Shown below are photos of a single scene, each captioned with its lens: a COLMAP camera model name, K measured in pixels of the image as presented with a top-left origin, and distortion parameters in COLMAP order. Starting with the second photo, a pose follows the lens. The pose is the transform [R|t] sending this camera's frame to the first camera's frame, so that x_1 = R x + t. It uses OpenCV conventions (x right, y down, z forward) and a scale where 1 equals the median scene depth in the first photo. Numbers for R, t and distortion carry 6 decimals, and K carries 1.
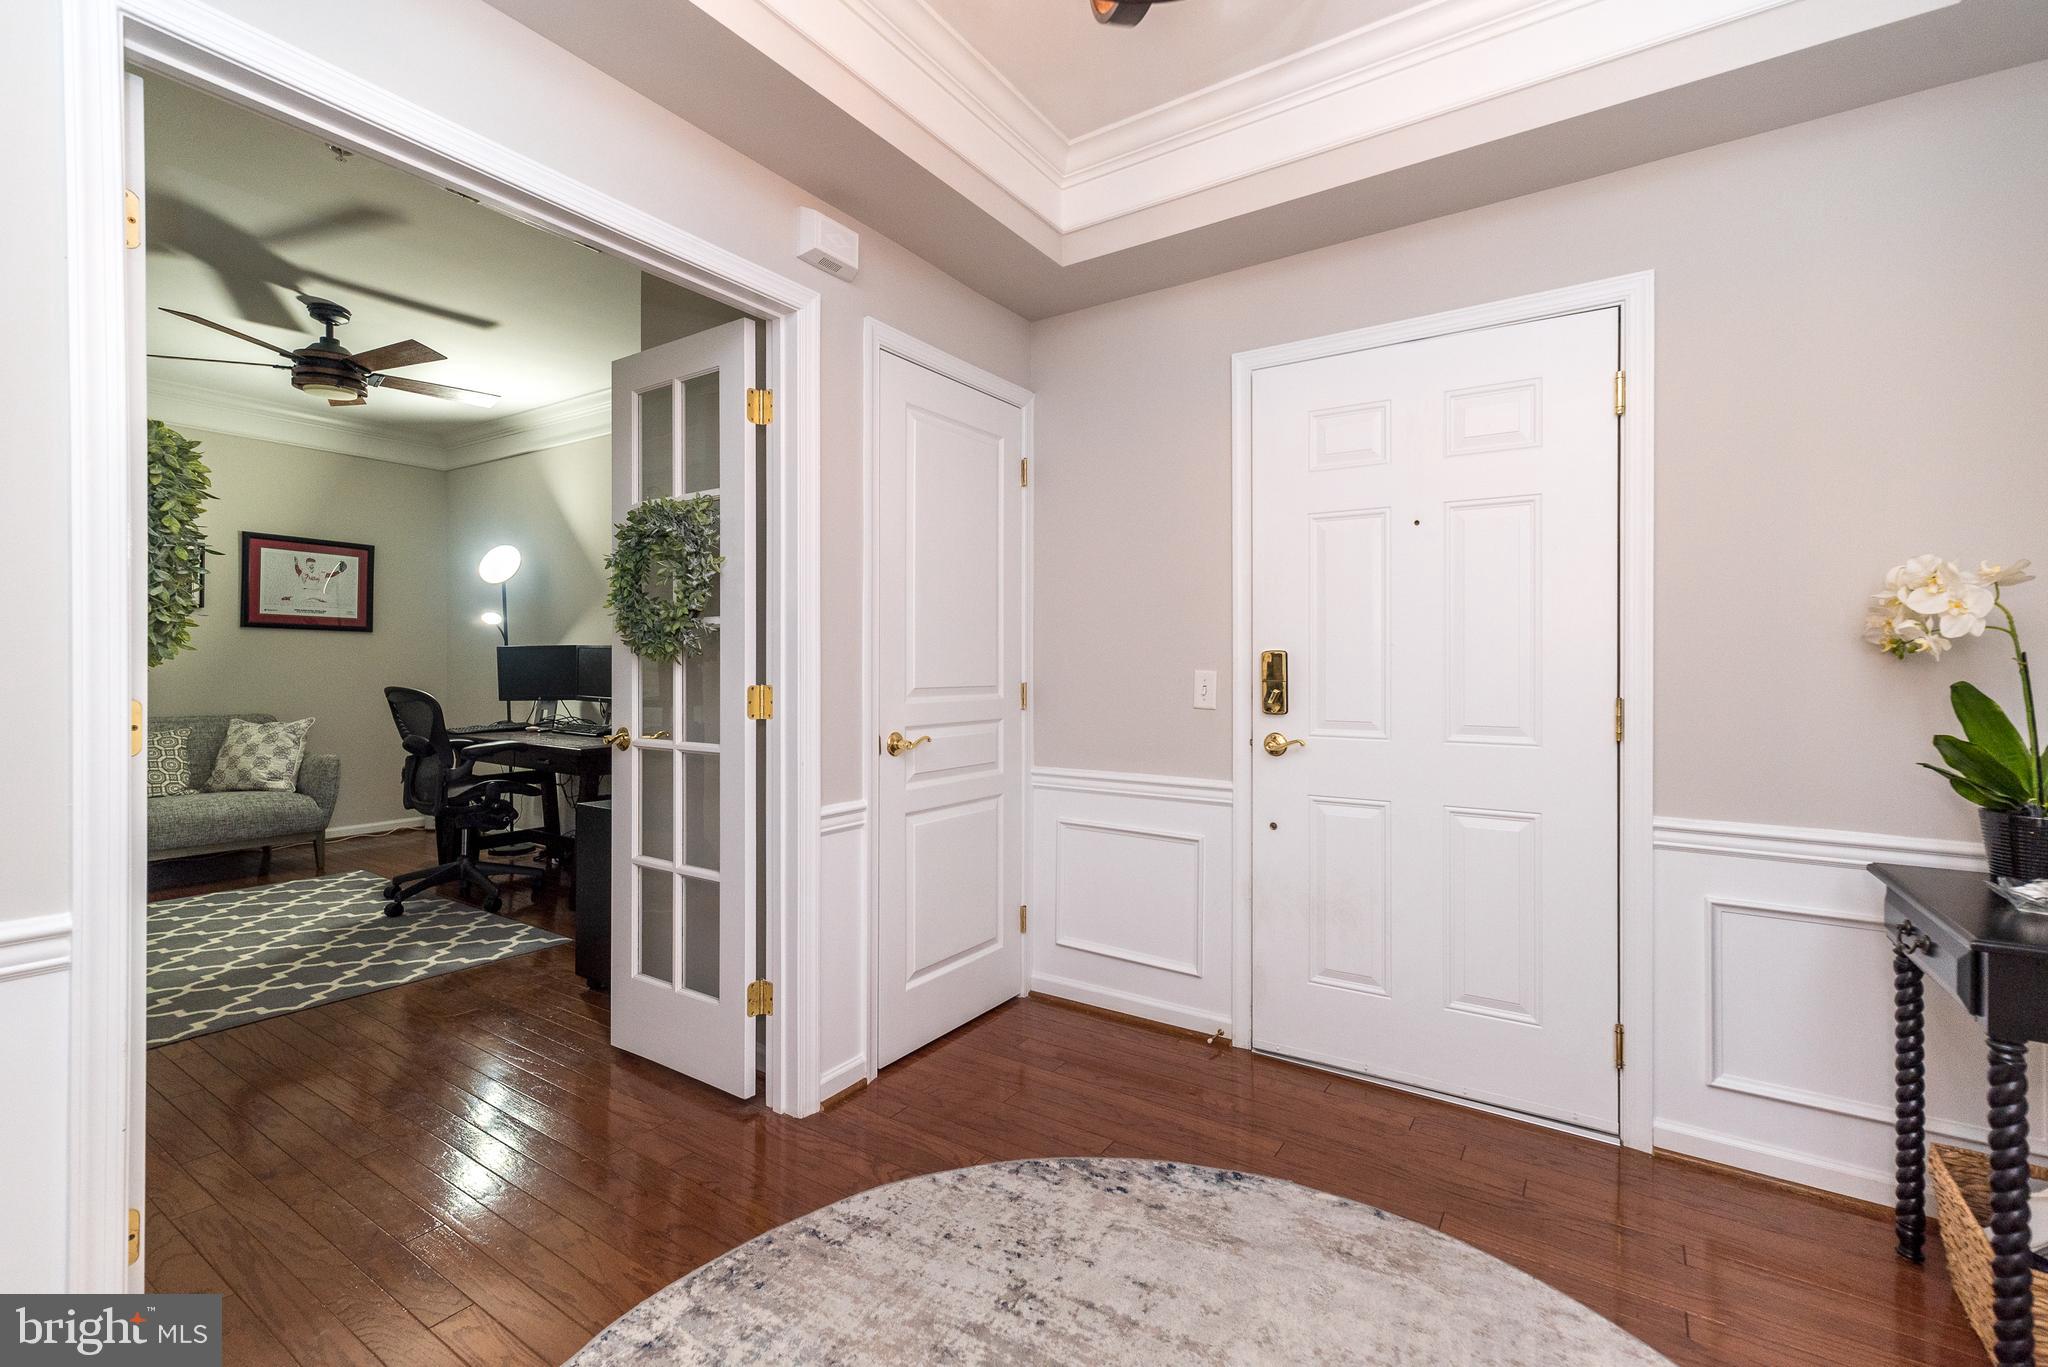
lens RADIAL K [[891.3, 0, 1024.7], [0, 891.3, 665.5], [0, 0, 1]] dist [0.005944, 0.000532]
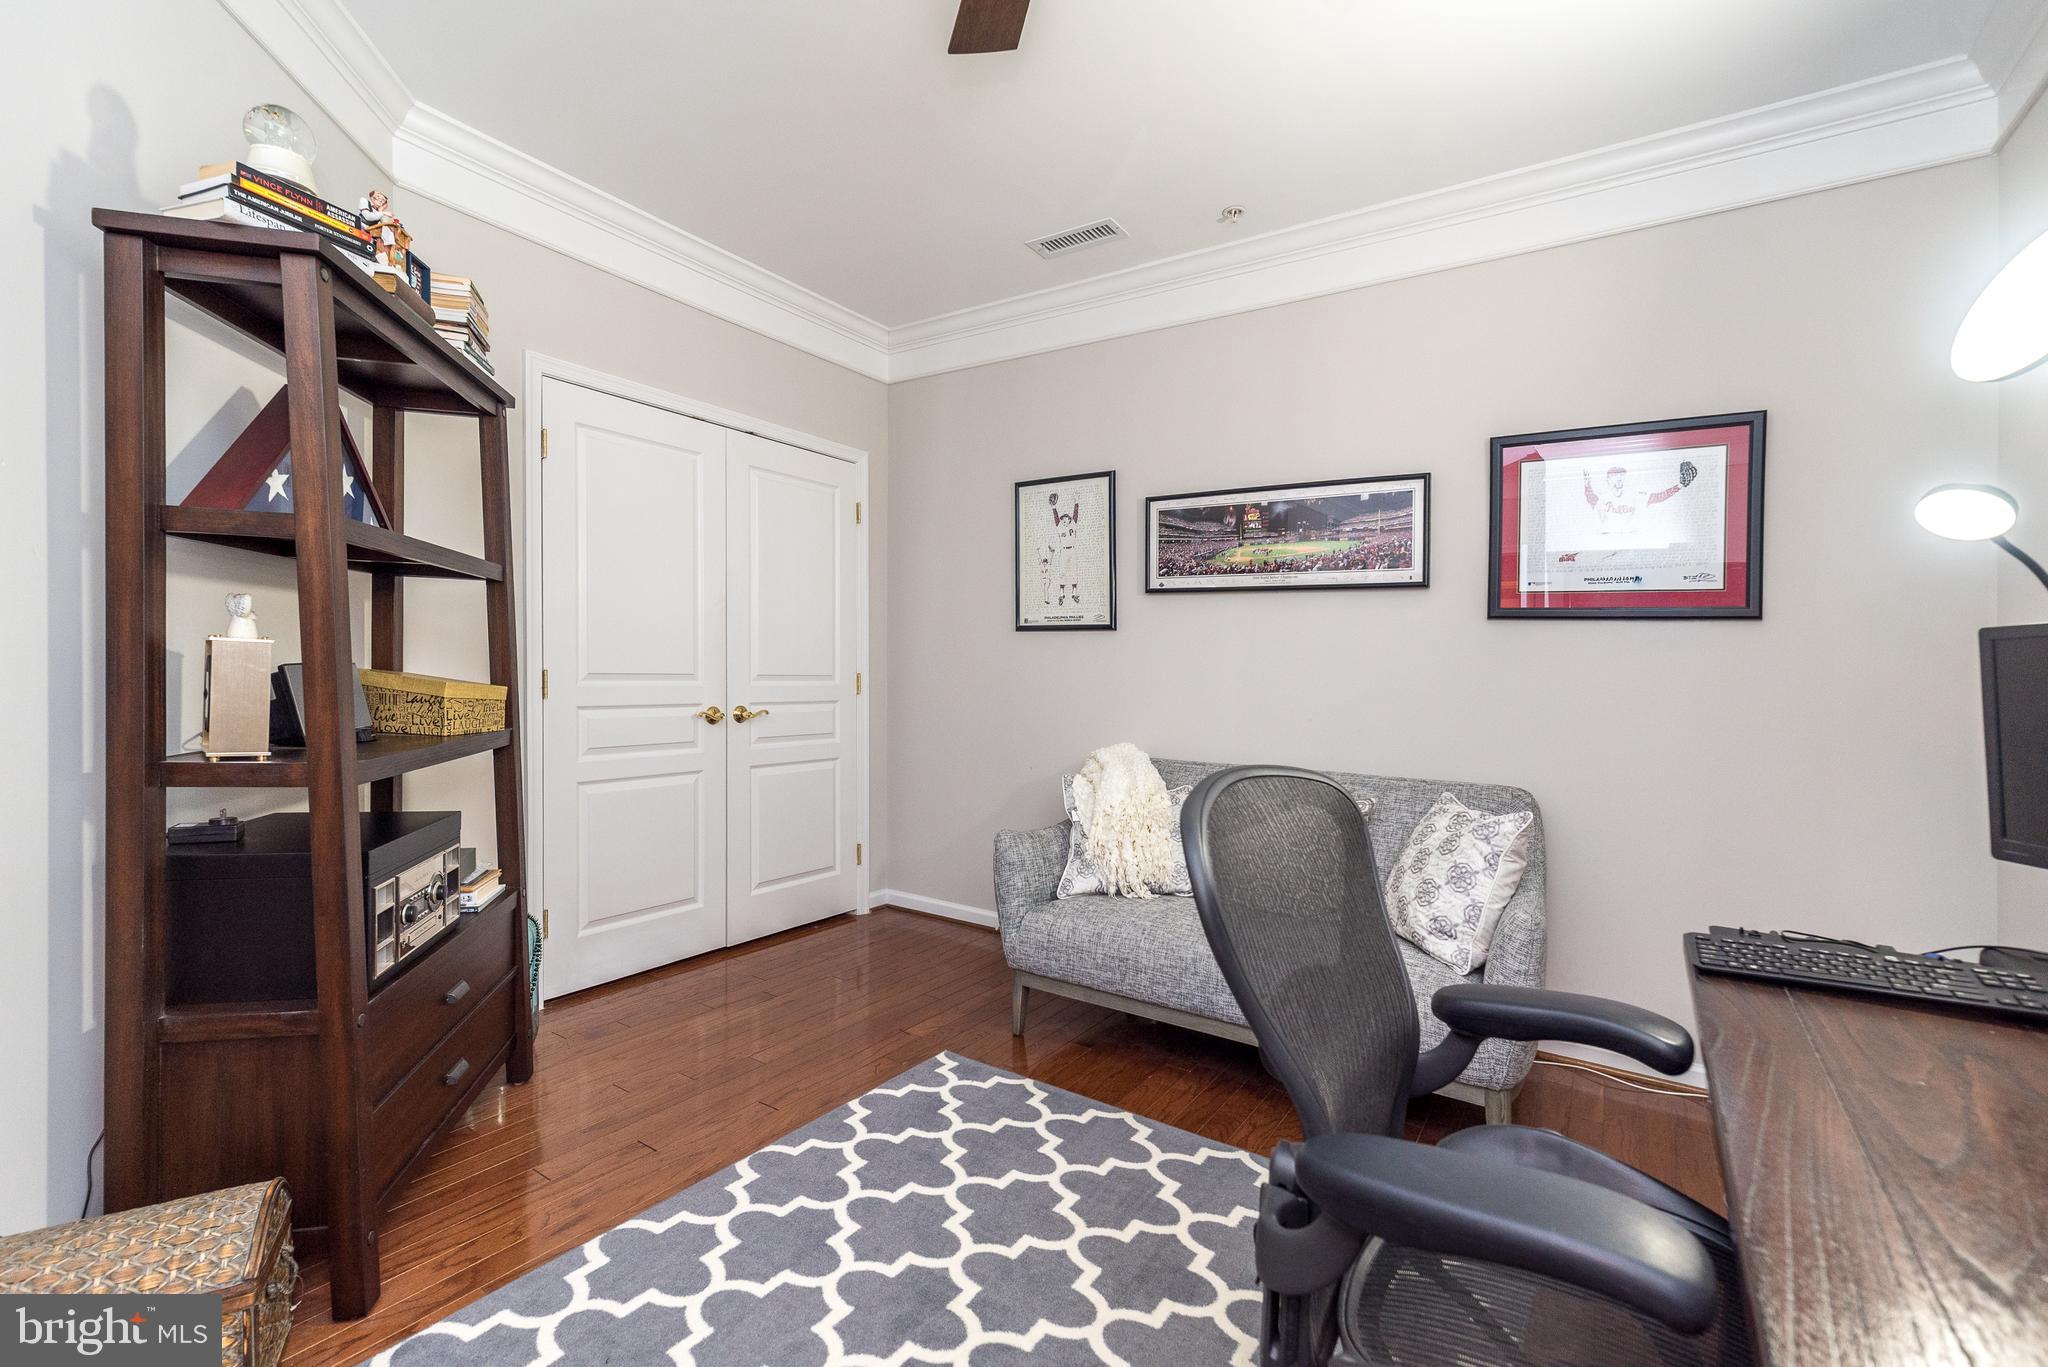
lens RADIAL K [[900.3, 0, 1029.7], [0, 900.3, 687.3], [0, 0, 1]] dist [0.000018, 0.000234]
pose [[0.007991, 0.013031, -0.999883, -0.782391], [-0.035450, 0.999290, 0.012740, 0.000087], [0.999339, 0.035344, 0.008447, 1.649923]]
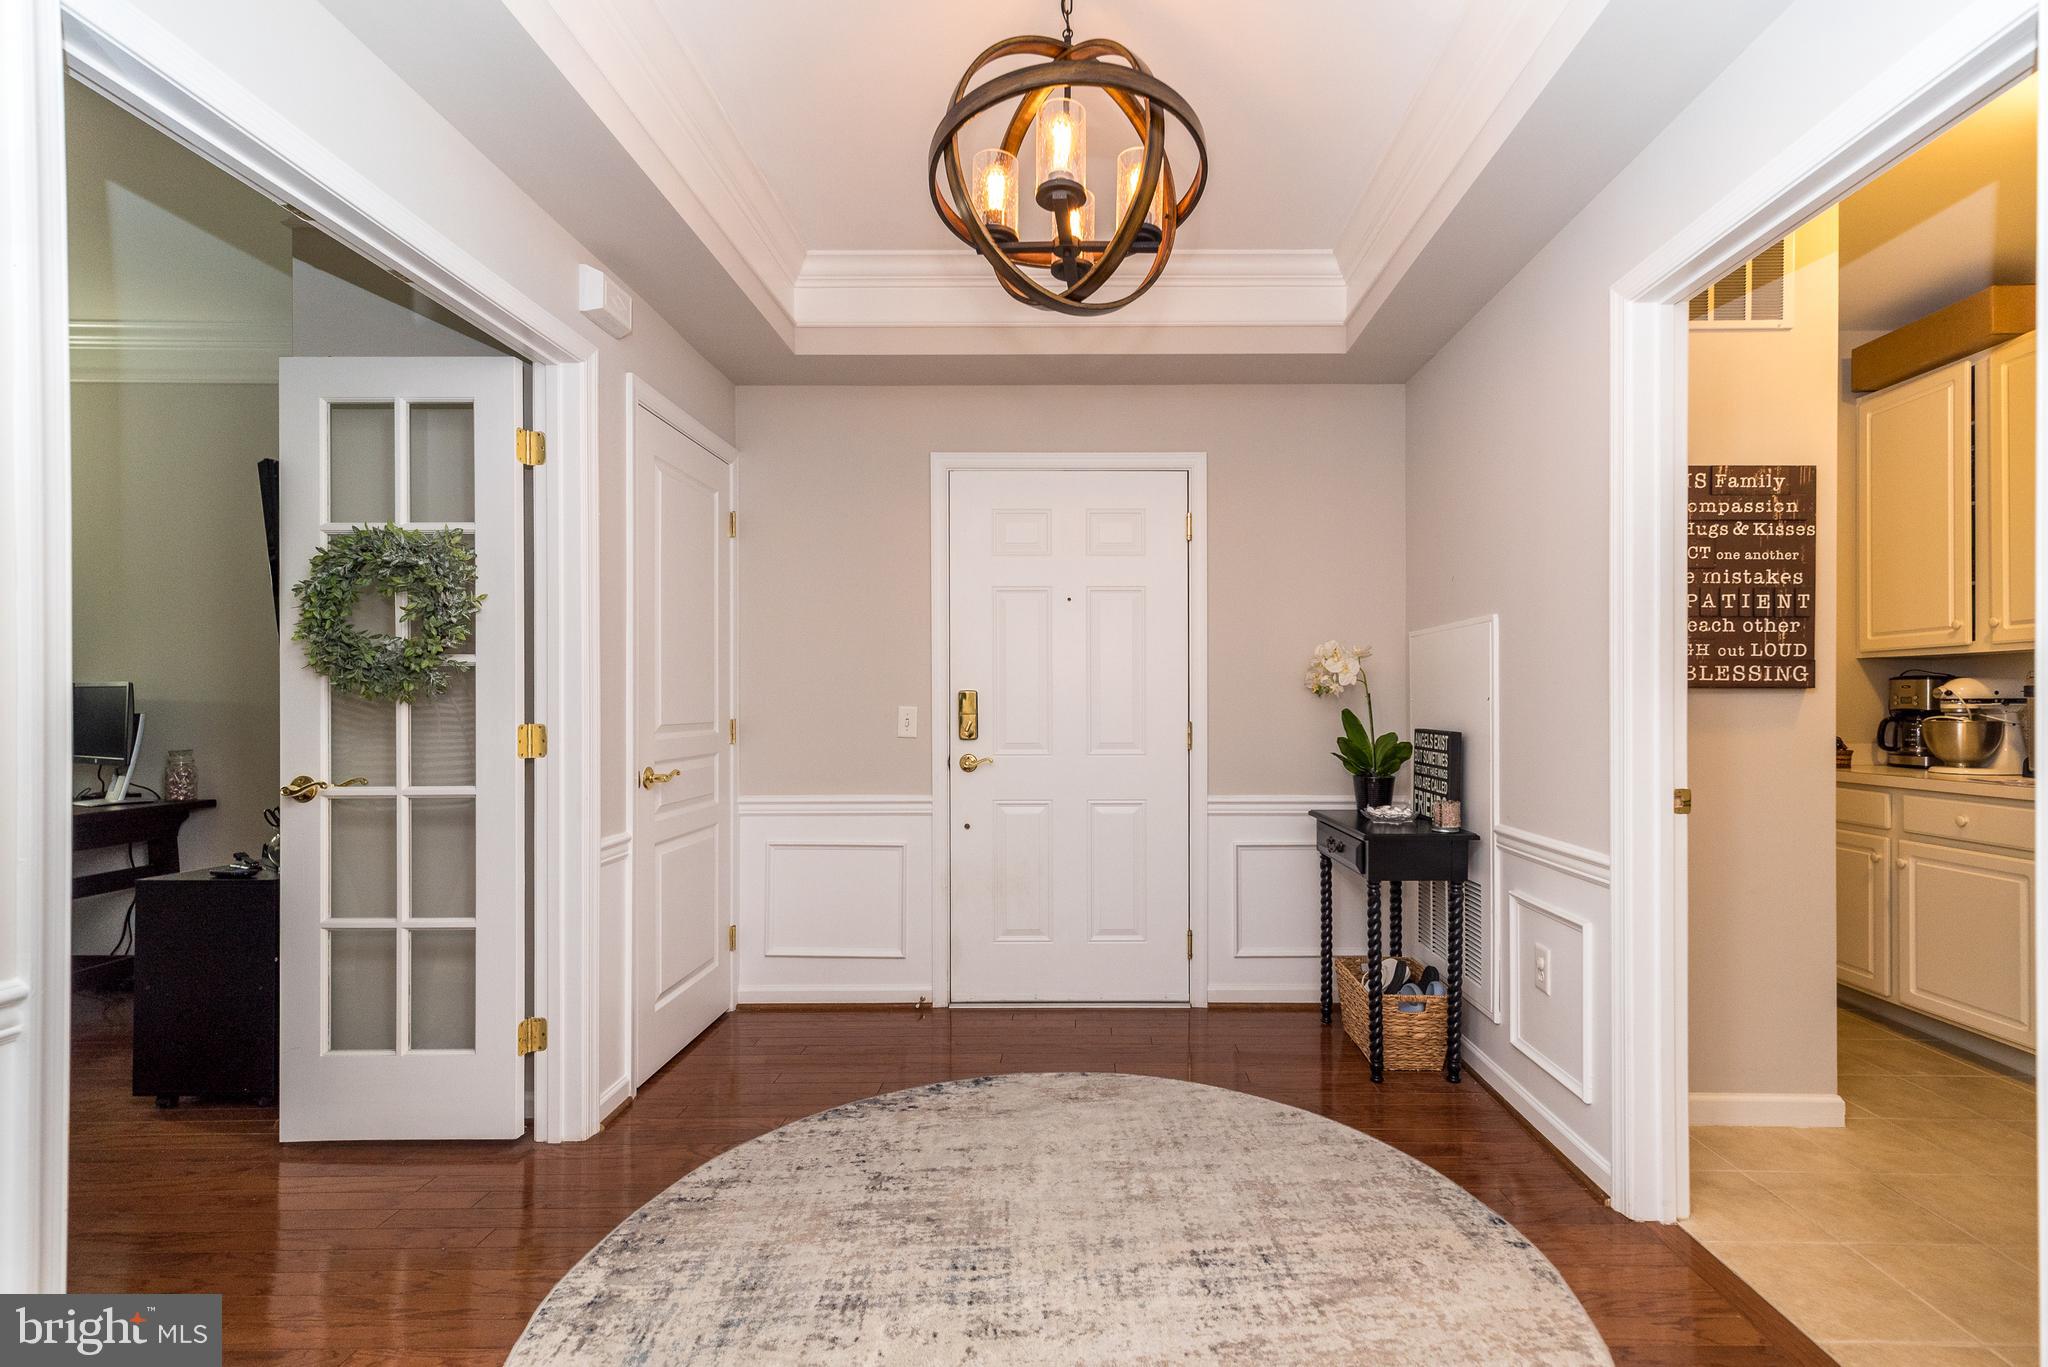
lens RADIAL K [[928.1, 0, 1072.0], [0, 928.1, 684.3], [0, 0, 1]] dist [-0.000294, -0.000200]
pose [[0.832632, 0.005640, 0.553797, -0.360653], [0.003921, 0.999863, -0.016079, -0.003265], [-0.553812, 0.015560, 0.832496, -0.208461]]
